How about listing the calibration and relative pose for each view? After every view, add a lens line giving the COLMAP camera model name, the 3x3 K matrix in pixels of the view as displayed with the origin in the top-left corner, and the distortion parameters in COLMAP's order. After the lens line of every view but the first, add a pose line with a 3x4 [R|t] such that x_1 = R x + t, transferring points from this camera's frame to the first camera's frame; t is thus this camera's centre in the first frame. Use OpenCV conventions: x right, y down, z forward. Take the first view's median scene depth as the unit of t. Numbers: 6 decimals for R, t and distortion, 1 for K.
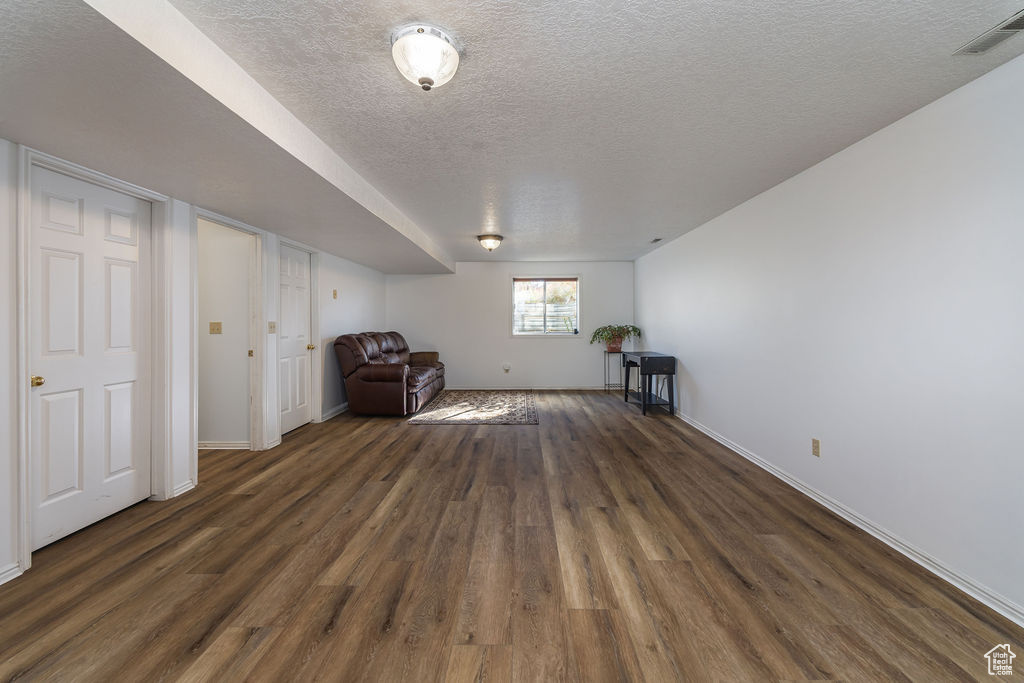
lens RADIAL K [[412.4, 0, 506.5], [0, 412.4, 319.9], [0, 0, 1]] dist [-0.000430, 0.000011]
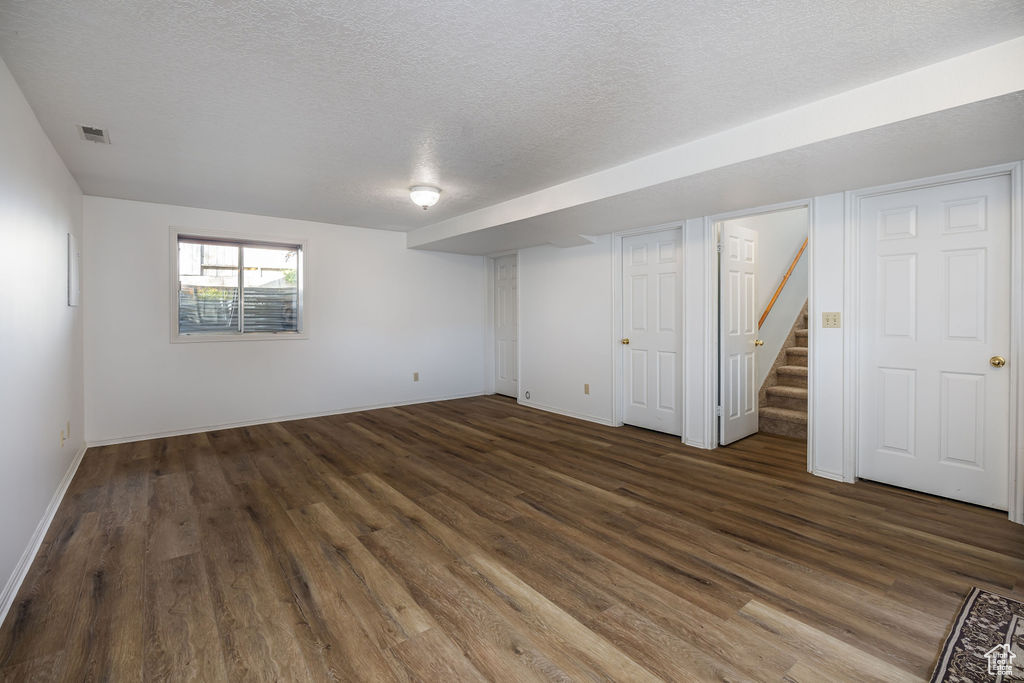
lens RADIAL K [[452.5, 0, 506.7], [0, 452.5, 318.0], [0, 0, 1]] dist [-0.005188, -0.001079]
pose [[-0.768022, 0.005305, -0.640401, 0.633212], [0.002452, 0.999983, 0.005343, 0.012756], [0.640418, 0.002533, -0.768022, 1.929946]]
